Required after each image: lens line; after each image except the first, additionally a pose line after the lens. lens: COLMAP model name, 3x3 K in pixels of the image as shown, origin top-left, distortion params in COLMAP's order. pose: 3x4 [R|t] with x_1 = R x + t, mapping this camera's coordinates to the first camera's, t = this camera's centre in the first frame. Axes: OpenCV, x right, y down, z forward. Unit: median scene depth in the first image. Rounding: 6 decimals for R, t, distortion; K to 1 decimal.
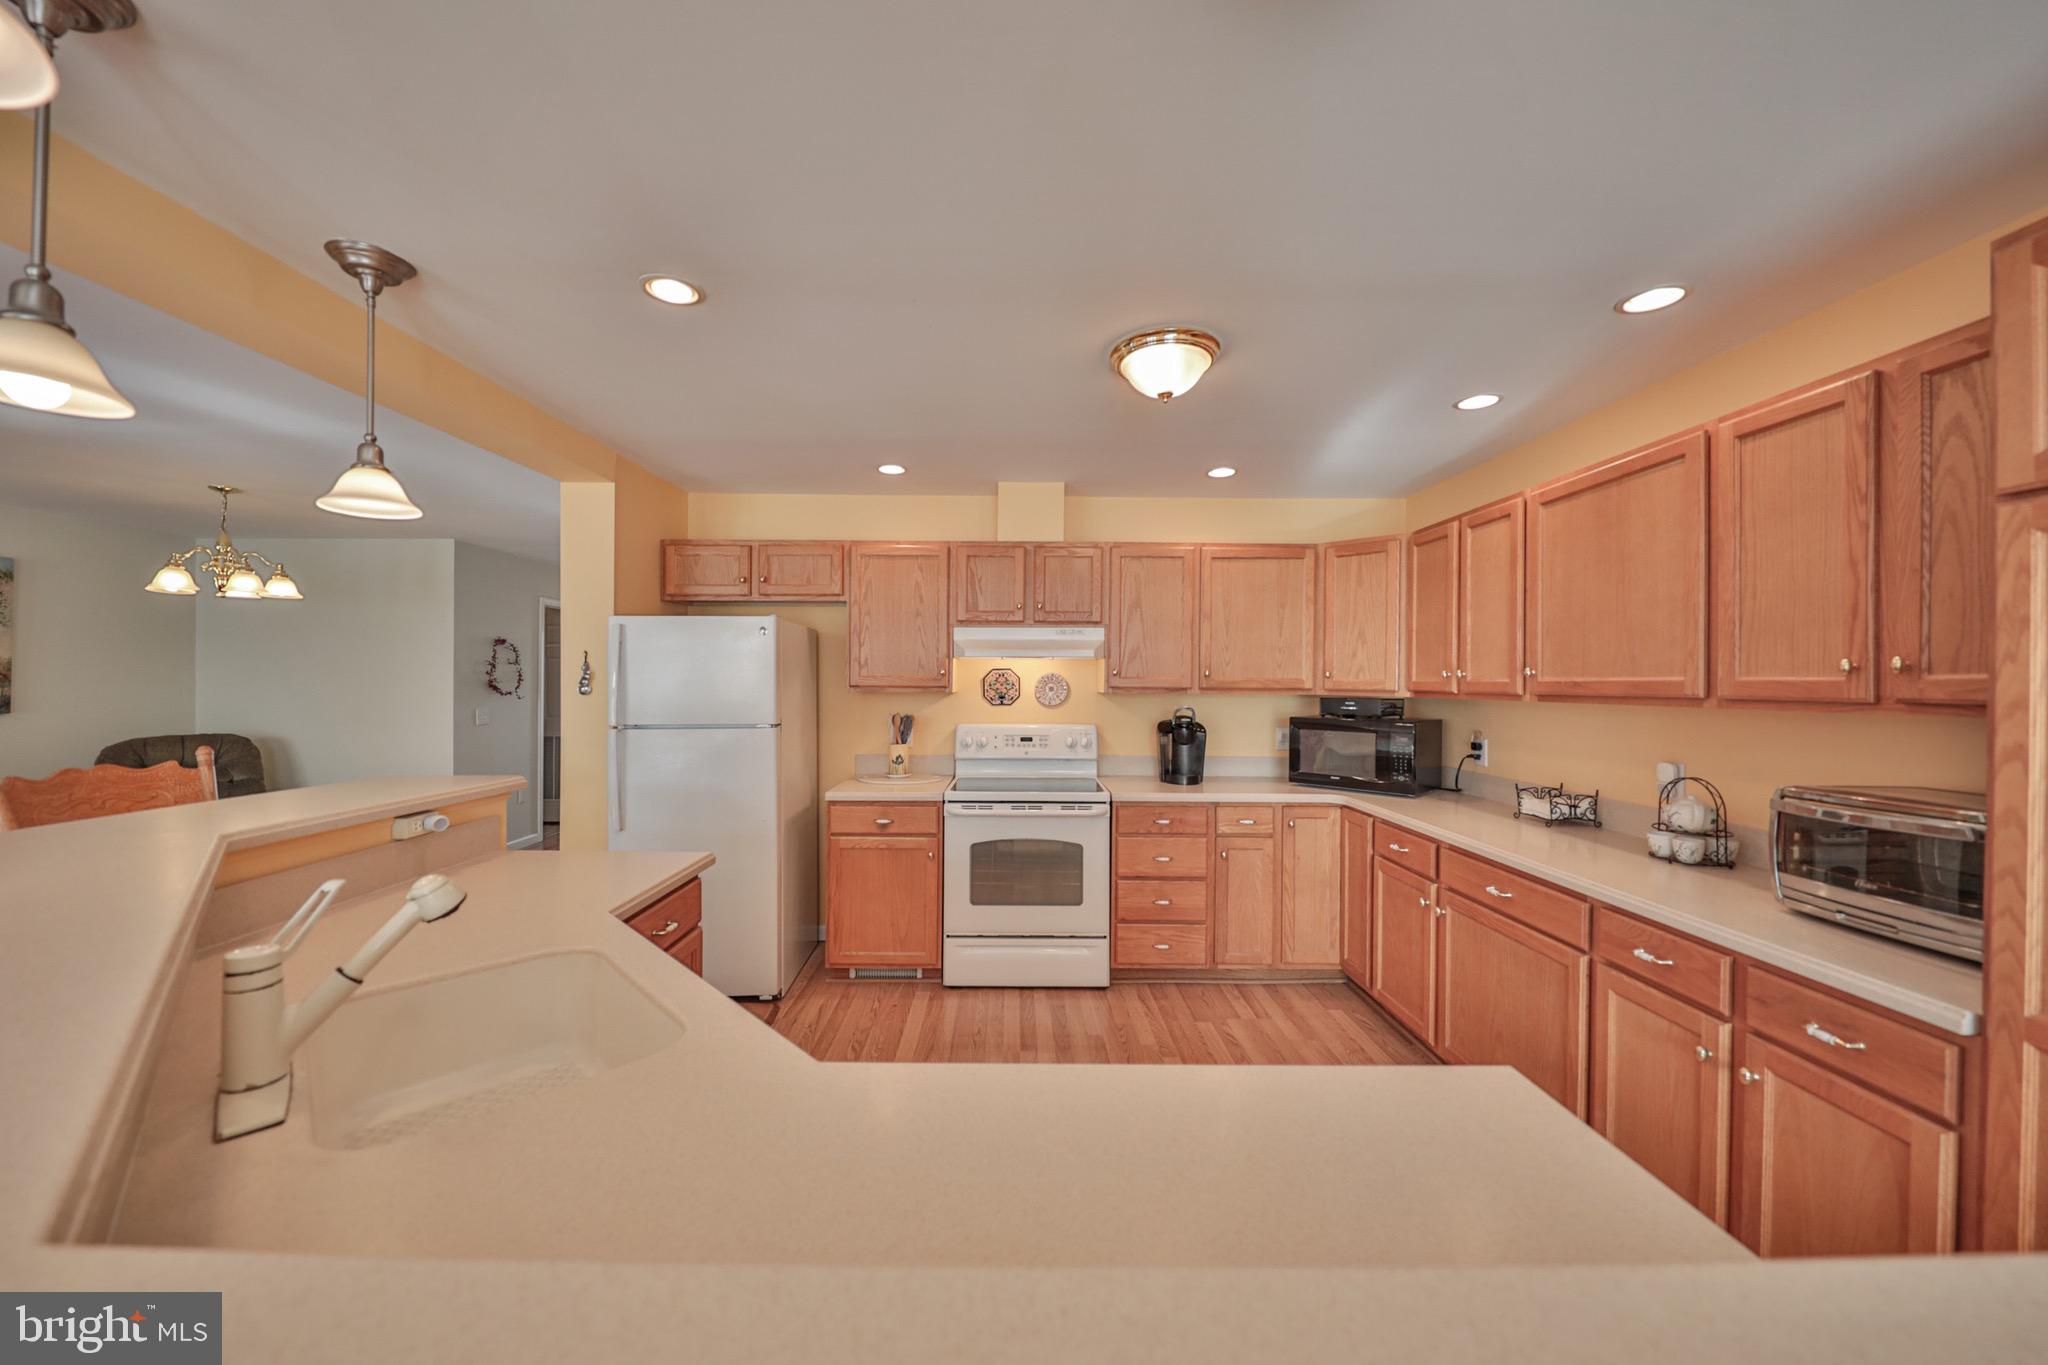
lens RADIAL K [[716.5, 0, 1024.0], [0, 716.5, 682.5], [0, 0, 1]] dist [0.021336, -0.009491]
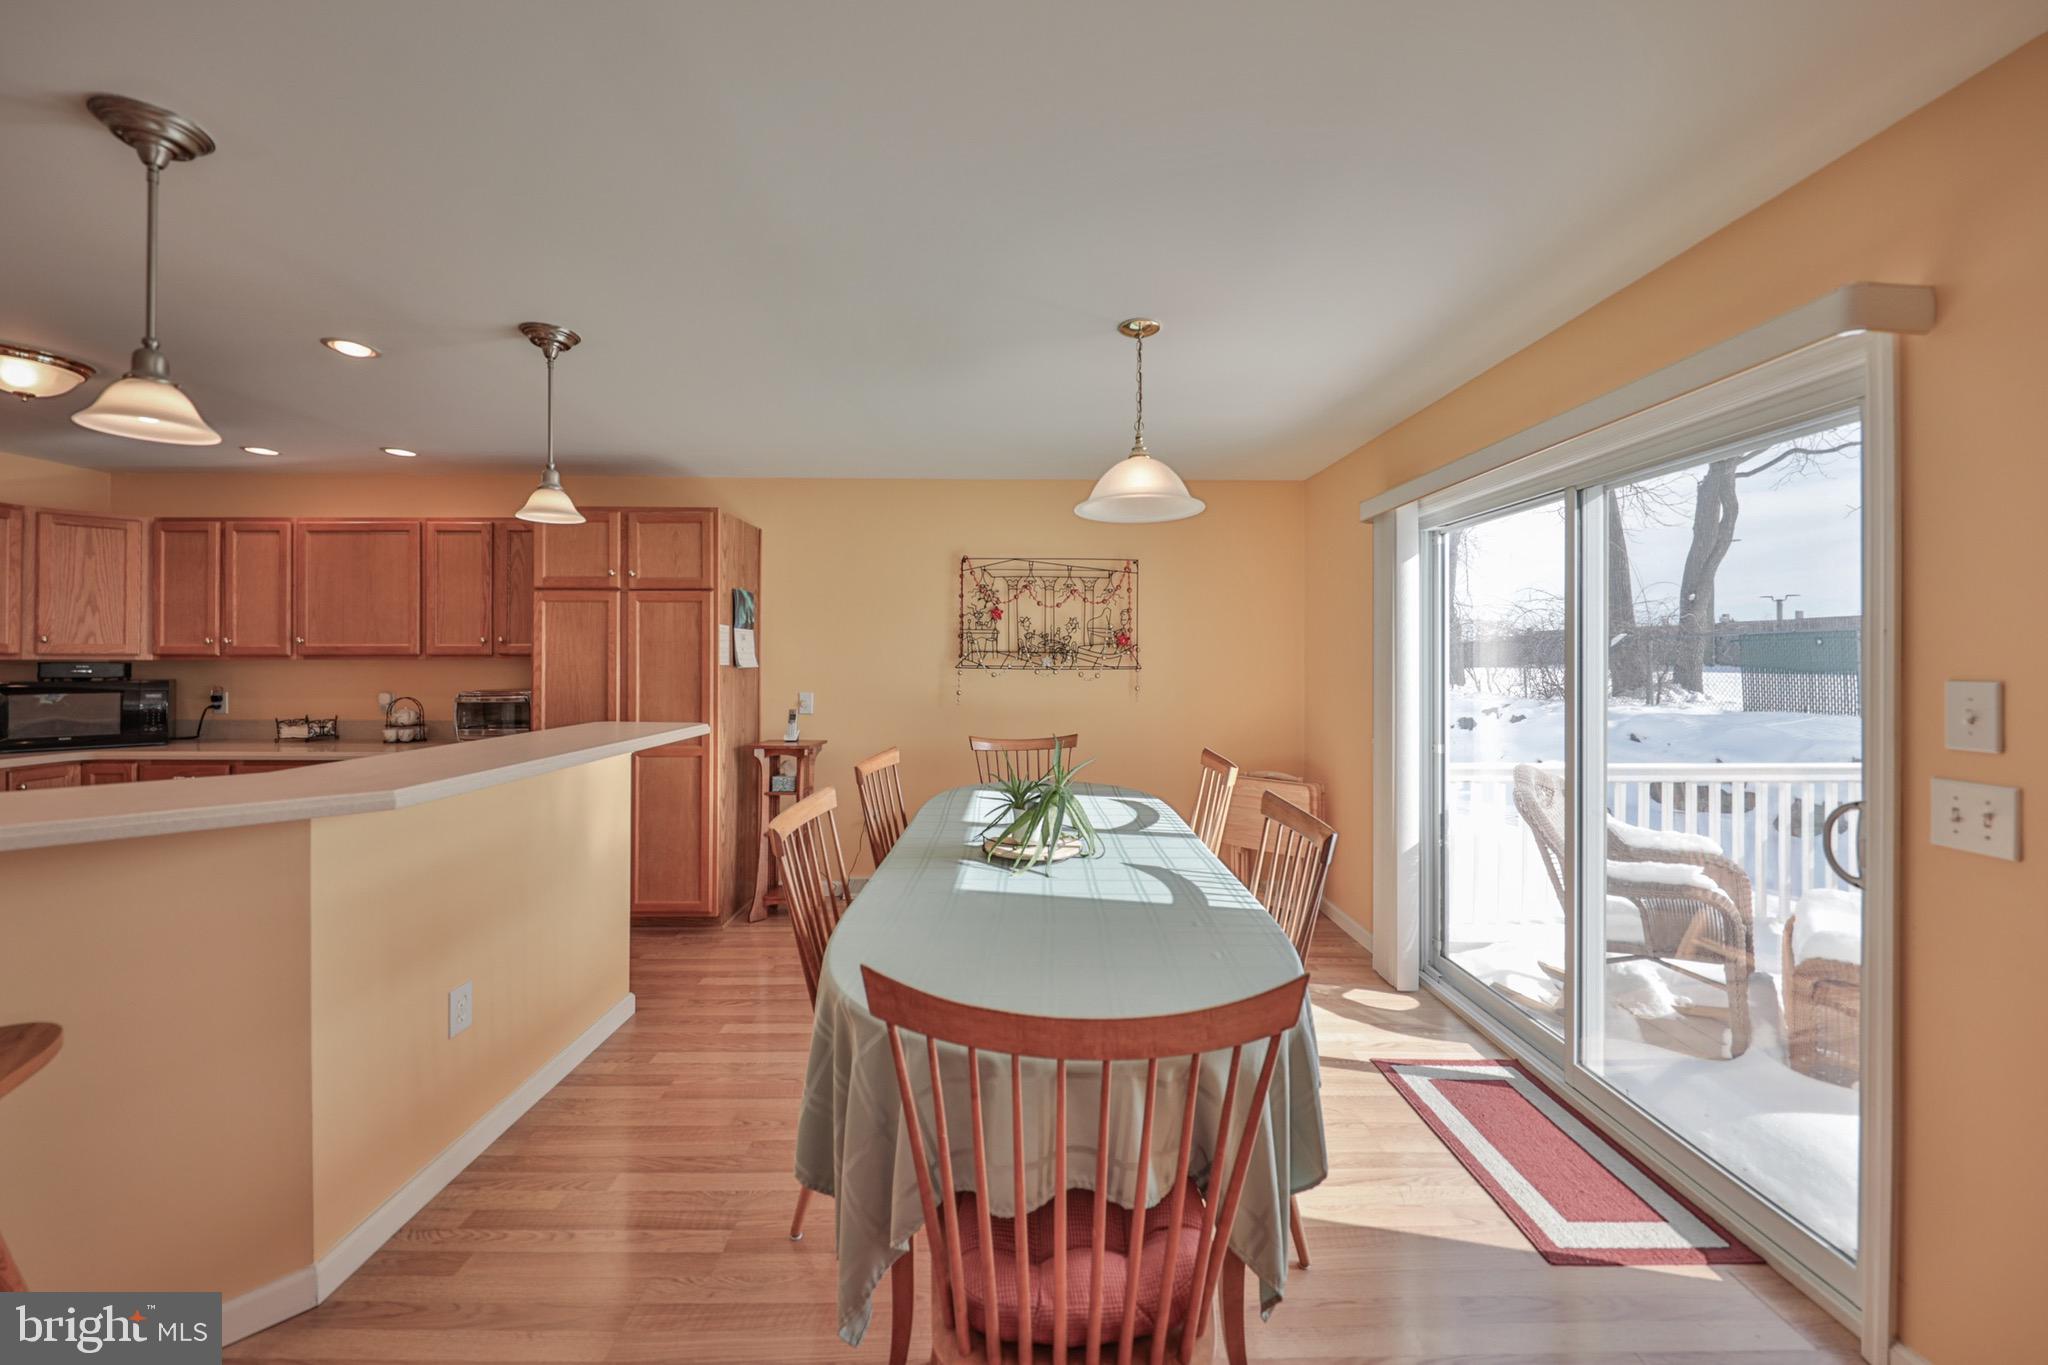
lens RADIAL K [[722.7, 0, 1023.2], [0, 722.7, 654.8], [0, 0, 1]] dist [-0.000294, -0.000092]
pose [[-0.006326, -0.002852, 0.999976, -0.613580], [0.000155, 0.999996, 0.002853, 0.009074], [-0.999980, 0.000173, -0.006326, -0.377028]]
